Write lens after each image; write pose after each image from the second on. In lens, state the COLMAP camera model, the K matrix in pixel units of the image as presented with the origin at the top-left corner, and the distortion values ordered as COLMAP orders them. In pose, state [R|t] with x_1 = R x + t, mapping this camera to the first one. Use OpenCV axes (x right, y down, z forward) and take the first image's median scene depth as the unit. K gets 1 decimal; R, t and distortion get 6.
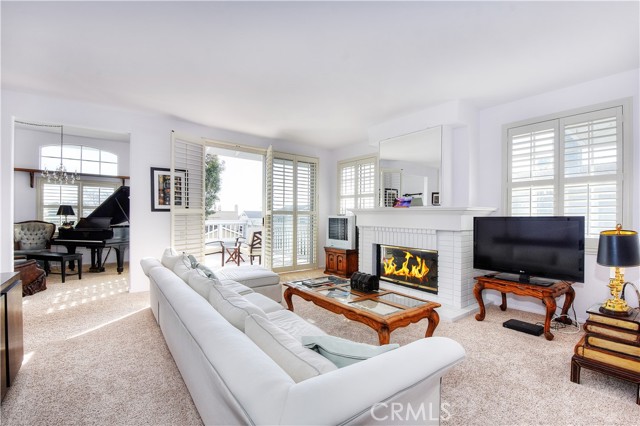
lens RADIAL K [[281.0, 0, 320.0], [0, 281.0, 213.0], [0, 0, 1]] dist [0.001552, -0.015071]
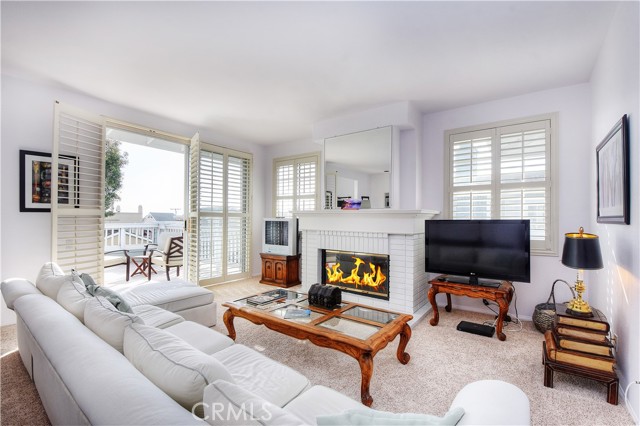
lens RADIAL K [[281.0, 0, 320.0], [0, 281.0, 213.0], [0, 0, 1]] dist [0.001552, -0.015071]
pose [[0.960337, 0.006939, 0.278754, -0.077991], [-0.004548, 0.999947, -0.009223, 0.000408], [-0.278803, 0.007590, 0.960318, 0.140582]]
